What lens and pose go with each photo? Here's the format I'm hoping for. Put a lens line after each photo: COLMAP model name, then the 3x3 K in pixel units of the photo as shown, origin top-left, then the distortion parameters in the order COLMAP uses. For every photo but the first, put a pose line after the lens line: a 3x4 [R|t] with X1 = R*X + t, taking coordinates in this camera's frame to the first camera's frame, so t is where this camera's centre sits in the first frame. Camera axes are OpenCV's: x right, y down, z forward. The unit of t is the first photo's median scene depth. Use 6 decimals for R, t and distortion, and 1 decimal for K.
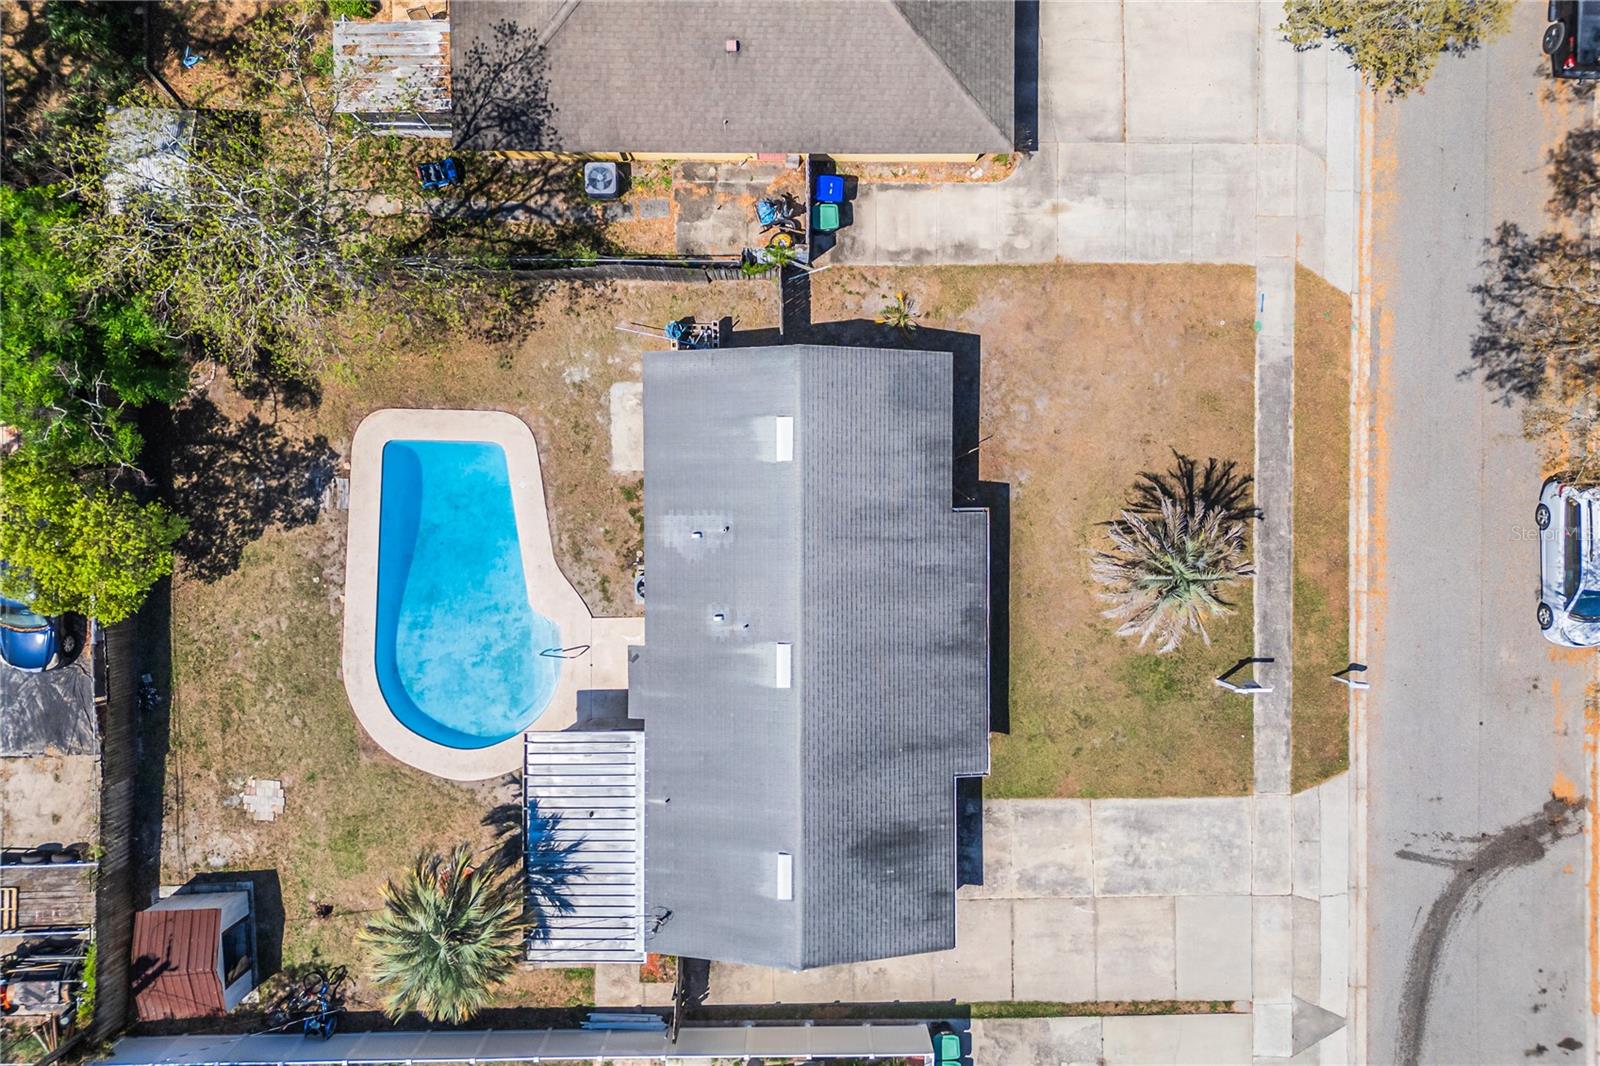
lens RADIAL K [[1123.9, 0, 800.4], [0, 1123.9, 510.5], [0, 0, 1]] dist [0.051051, -0.004024]
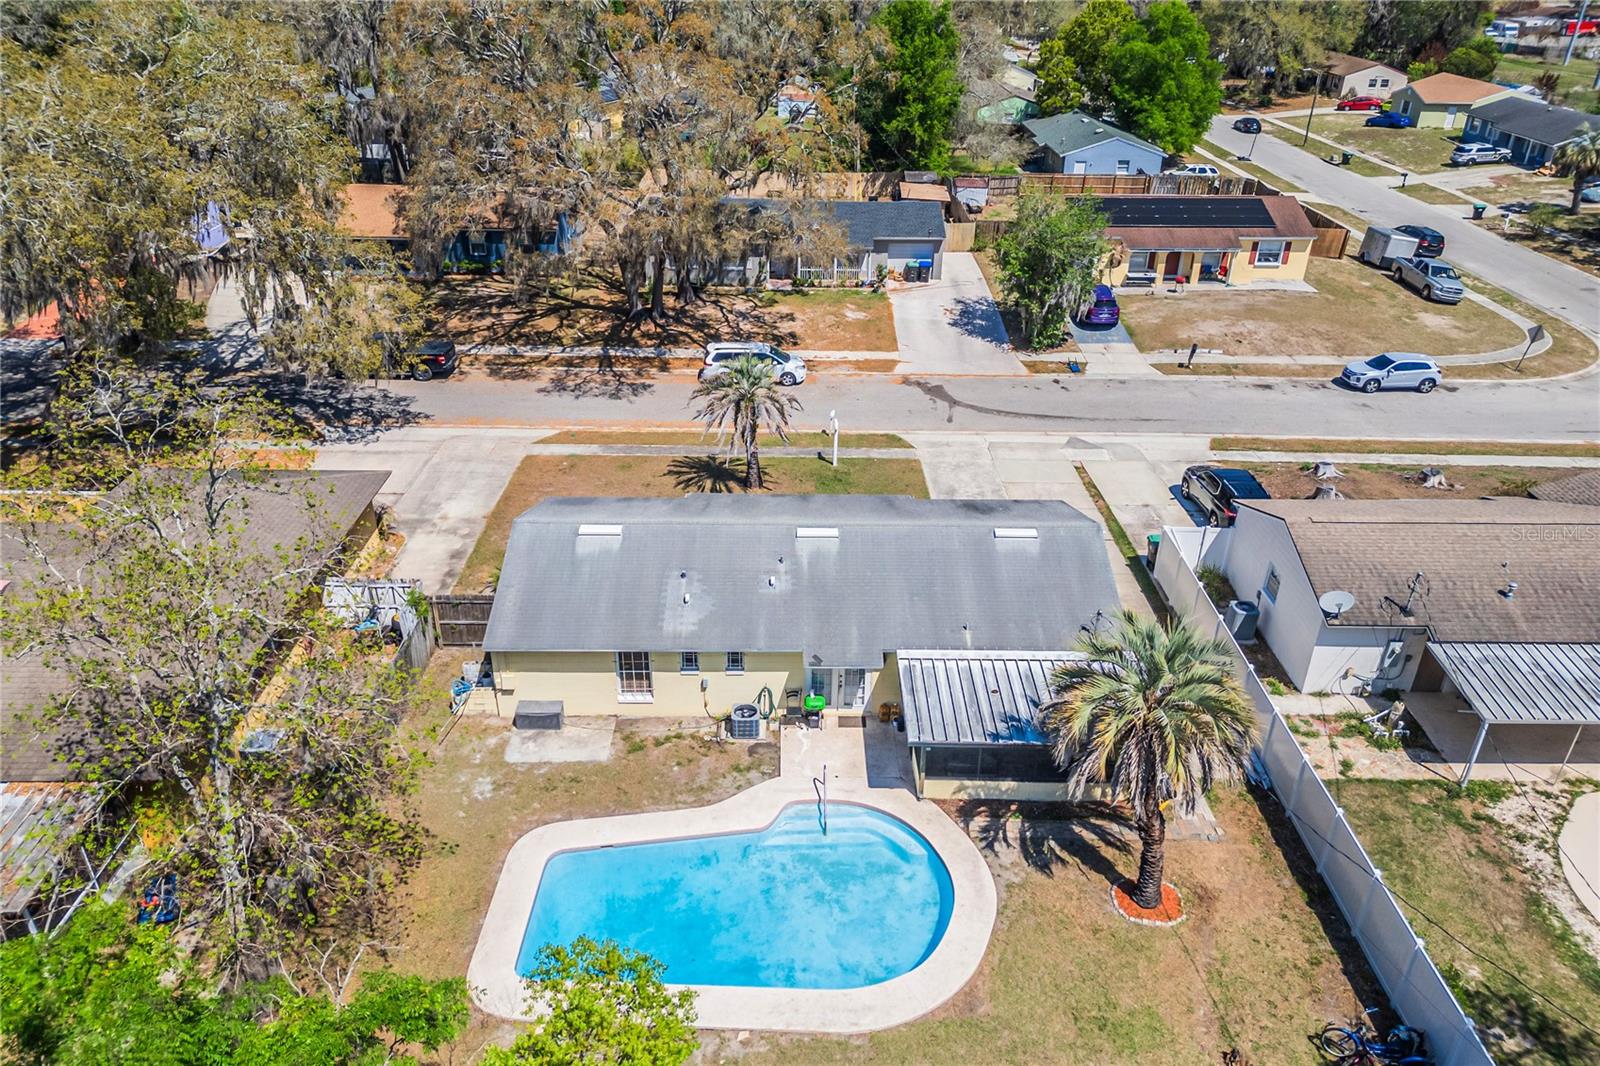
lens RADIAL K [[1123.9, 0, 800.4], [0, 1123.9, 510.5], [0, 0, 1]] dist [0.051051, -0.004024]
pose [[-0.000903, -0.473248, 0.880929, -0.825180], [0.999922, 0.010567, 0.006702, 0.102399], [-0.012481, 0.880866, 0.473201, 0.432952]]
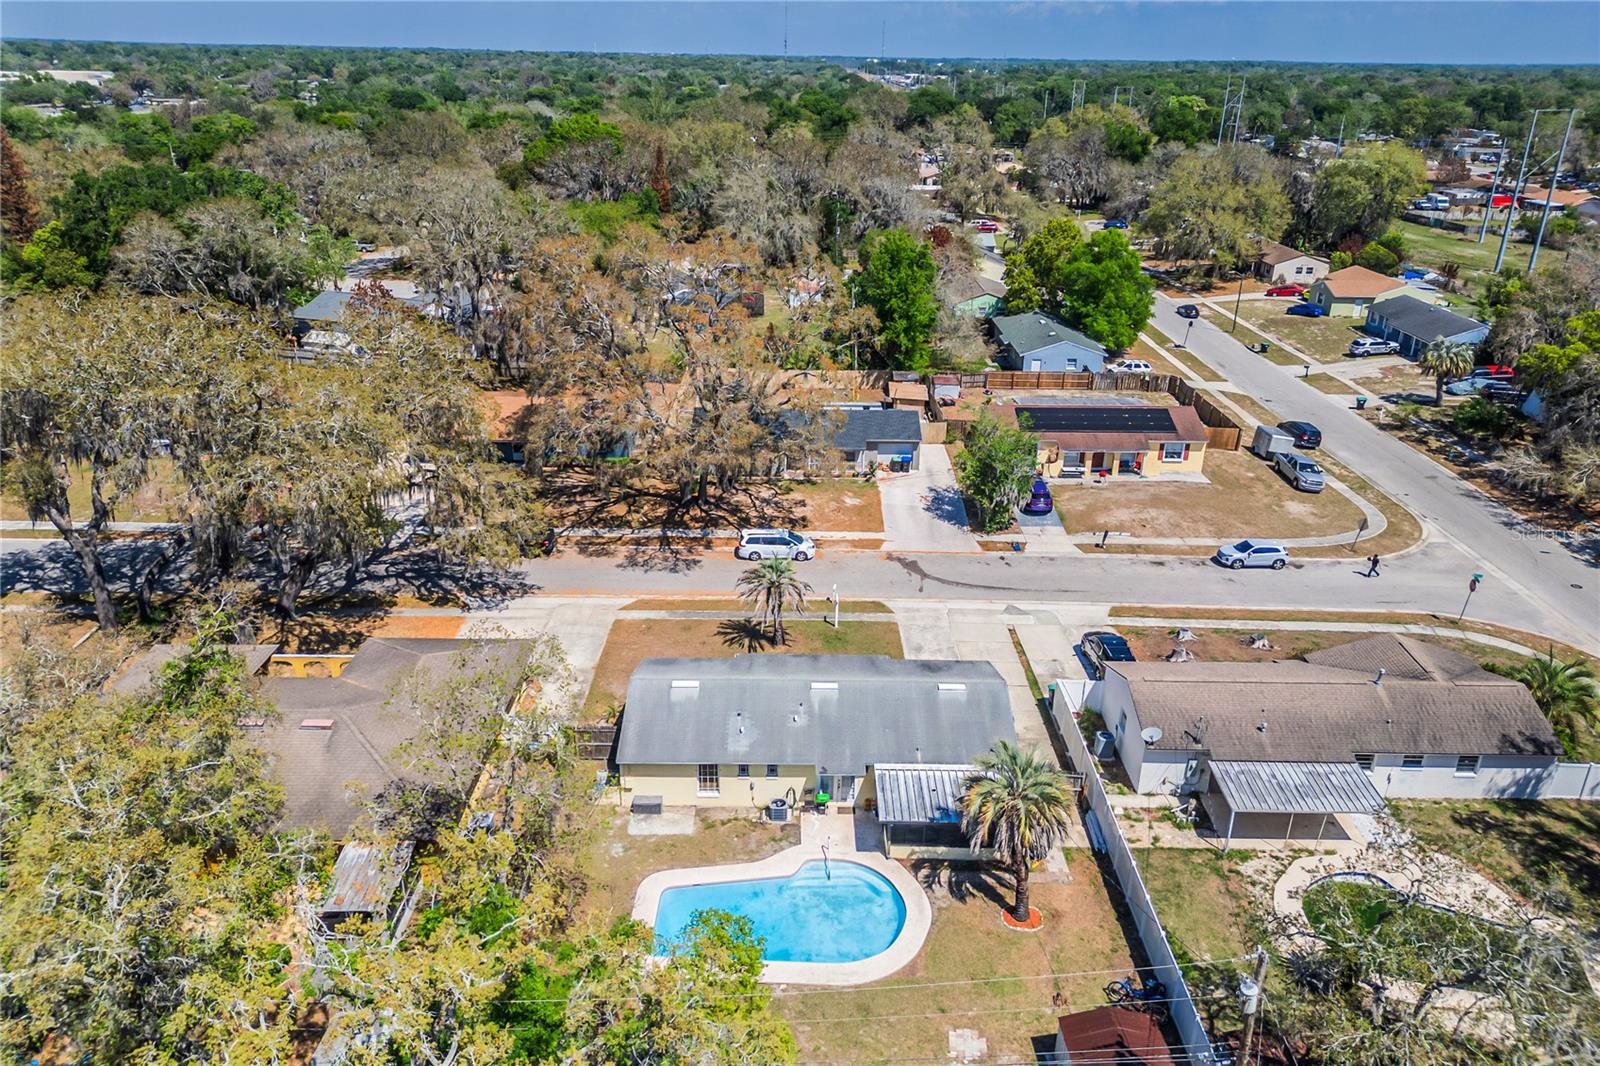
lens RADIAL K [[1107.8, 0, 800.0], [0, 1107.8, 533.0], [0, 0, 1]] dist [0.107078, -0.095052]
pose [[0.004203, -0.404940, 0.914334, -1.242196], [0.999906, 0.013610, 0.001431, 0.086956], [-0.013024, 0.914242, 0.404959, 0.129821]]
